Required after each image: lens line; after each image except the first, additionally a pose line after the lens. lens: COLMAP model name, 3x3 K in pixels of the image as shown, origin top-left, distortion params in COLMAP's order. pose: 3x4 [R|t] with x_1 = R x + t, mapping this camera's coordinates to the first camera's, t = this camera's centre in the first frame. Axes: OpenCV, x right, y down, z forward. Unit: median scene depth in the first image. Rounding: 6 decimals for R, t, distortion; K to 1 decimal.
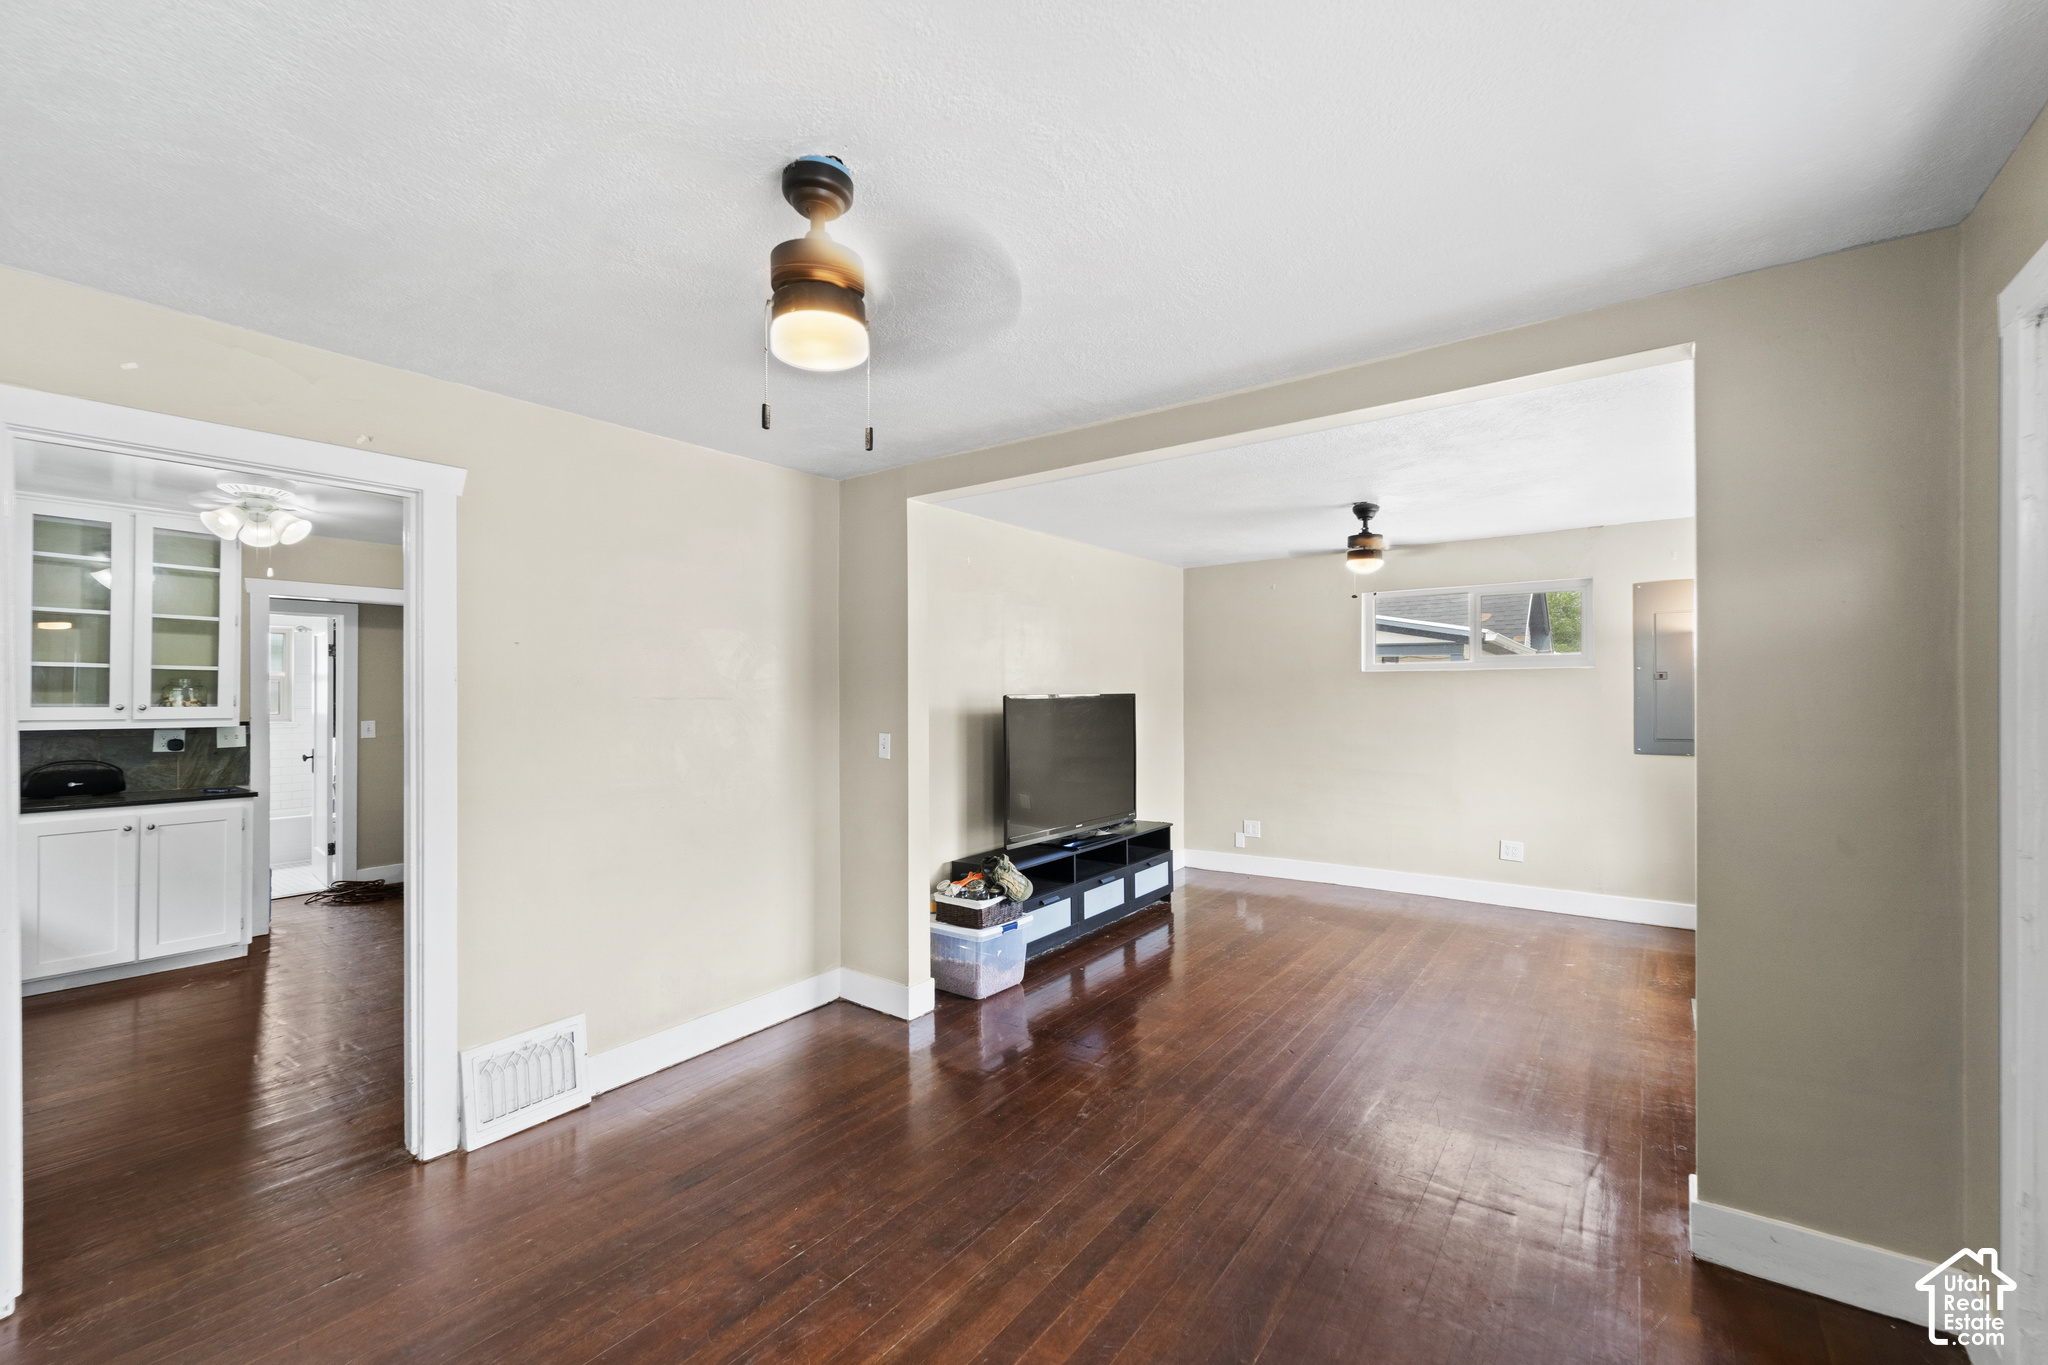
lens RADIAL K [[854.5, 0, 1026.7], [0, 854.5, 679.6], [0, 0, 1]] dist [0.001672, 0.000008]
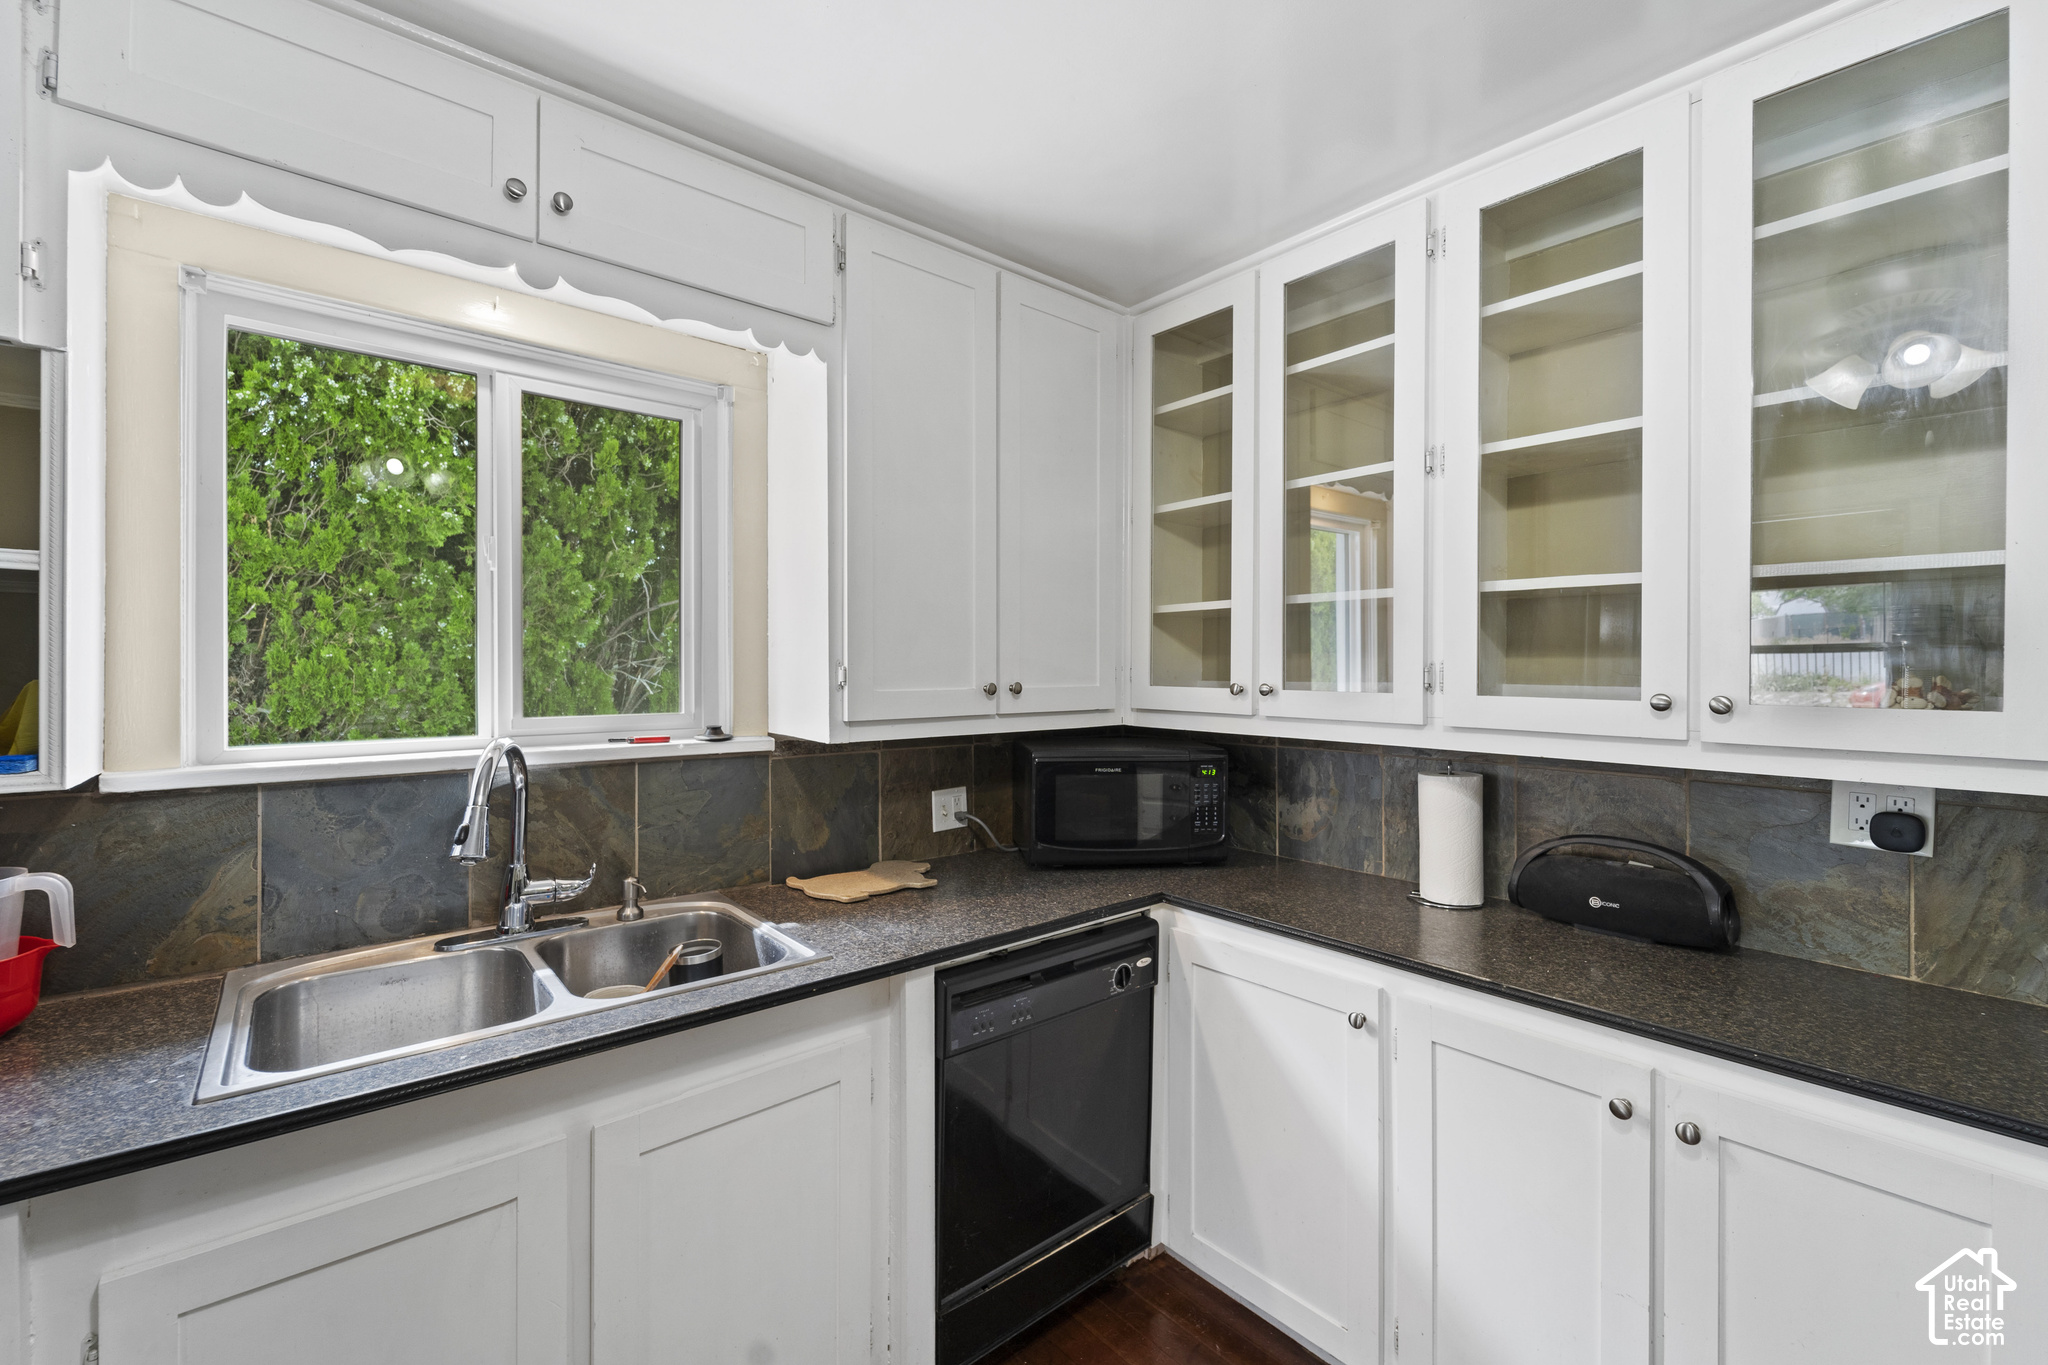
lens RADIAL K [[854.5, 0, 1029.2], [0, 854.5, 670.3], [0, 0, 1]] dist [0.001672, 0.000008]
pose [[-0.232829, 0.005206, -0.972504, -0.643352], [0.017282, 0.999850, 0.001215, 0.014601], [0.972364, -0.016524, -0.232884, 0.789419]]
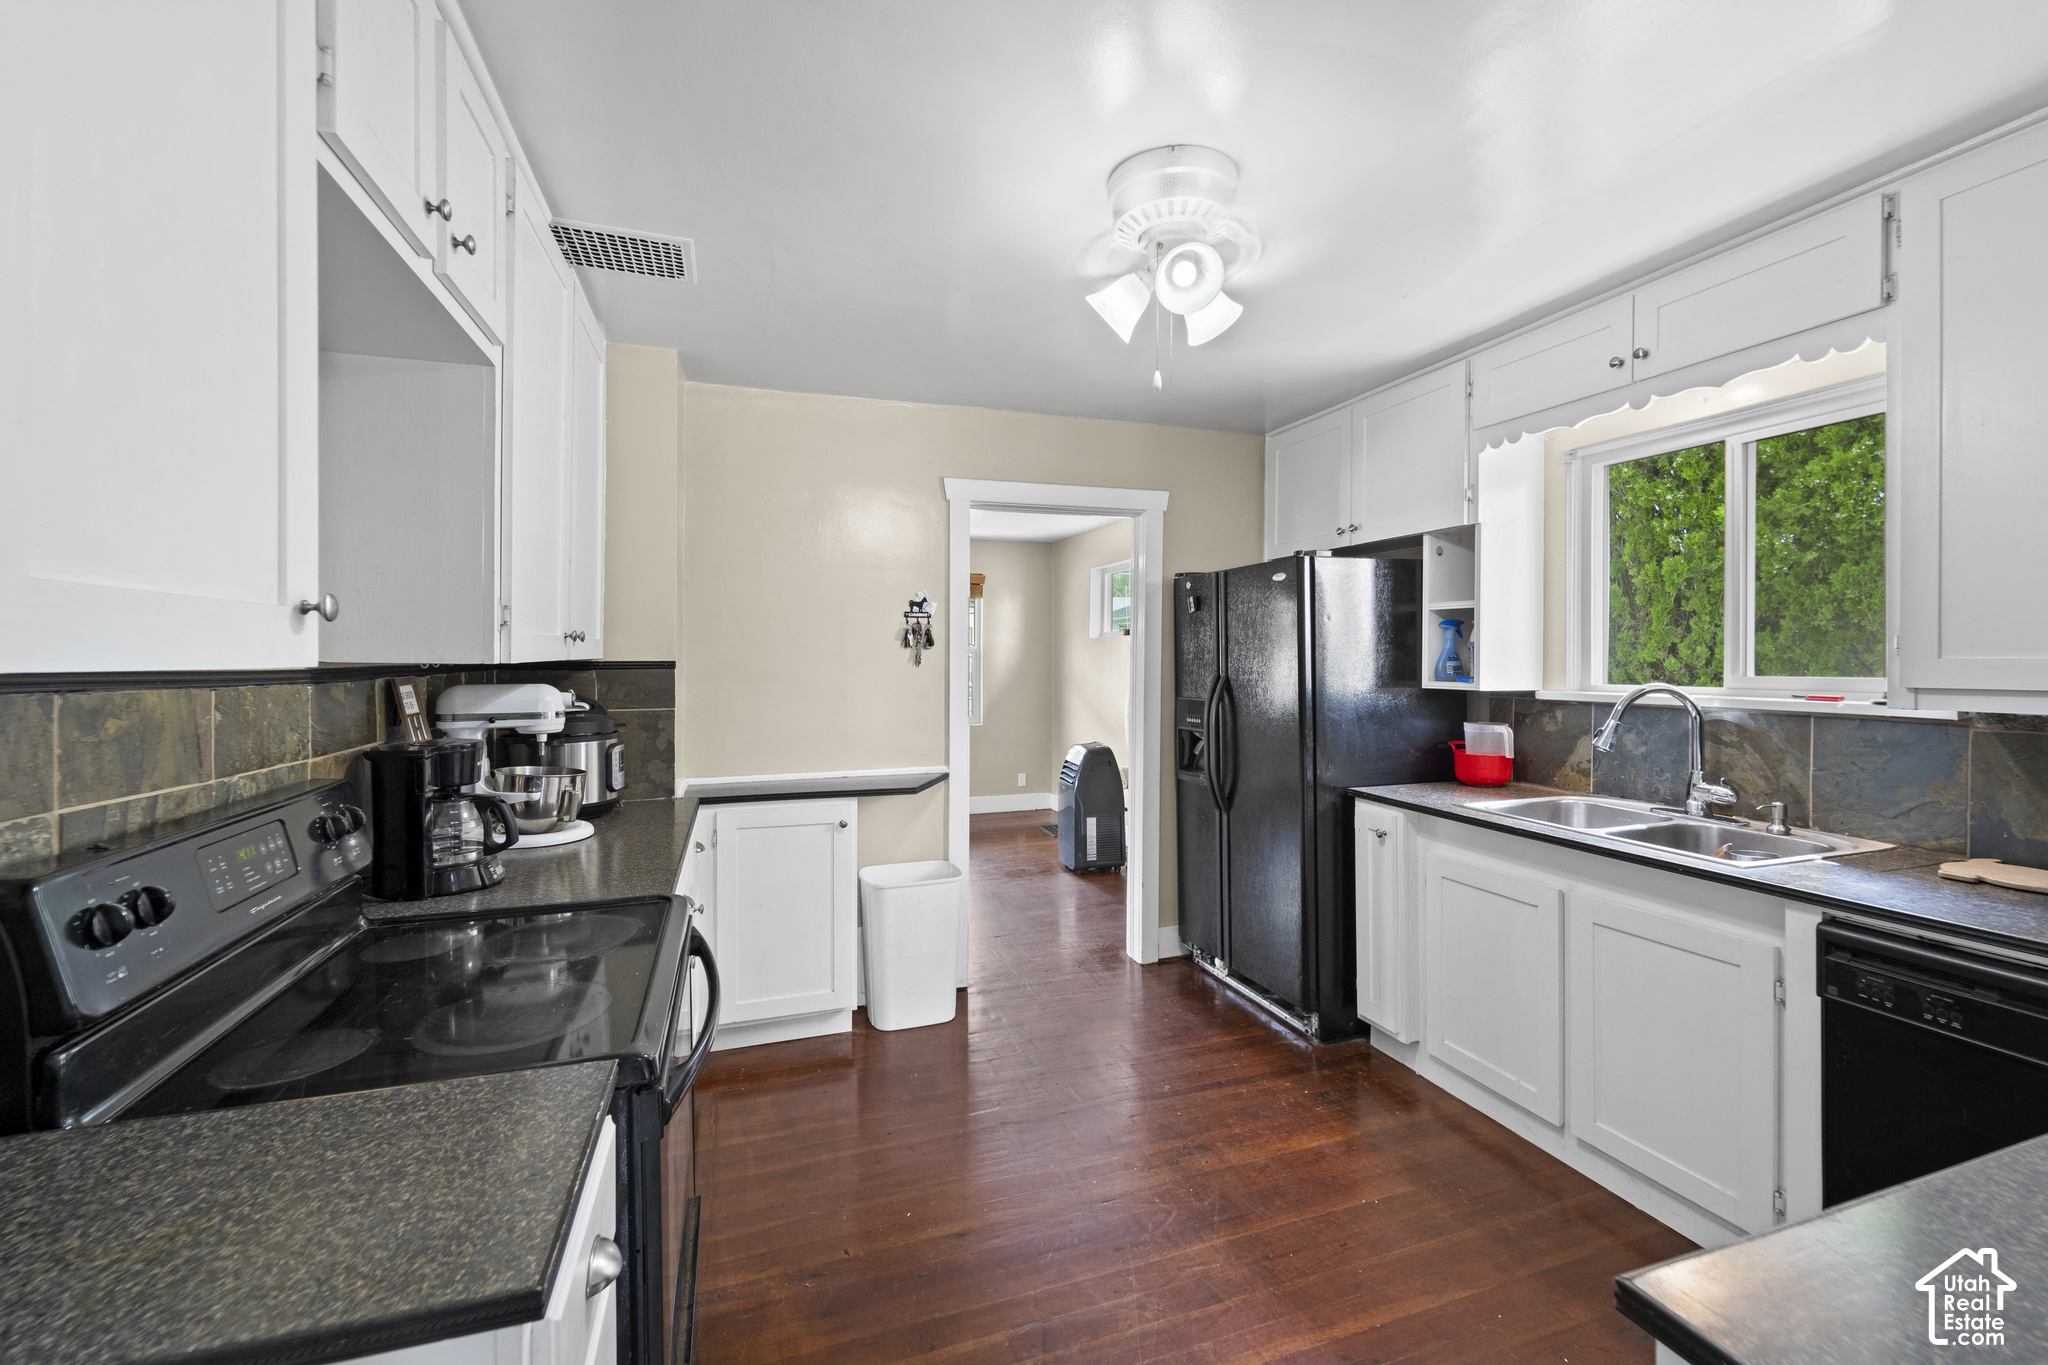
lens RADIAL K [[854.5, 0, 1027.4], [0, 854.5, 666.2], [0, 0, 1]] dist [0.001672, 0.000008]
pose [[-0.819077, 0.001198, 0.573682, -0.889082], [-0.005572, 0.999934, -0.010044, 0.033097], [-0.573656, -0.011424, -0.819017, 1.156369]]
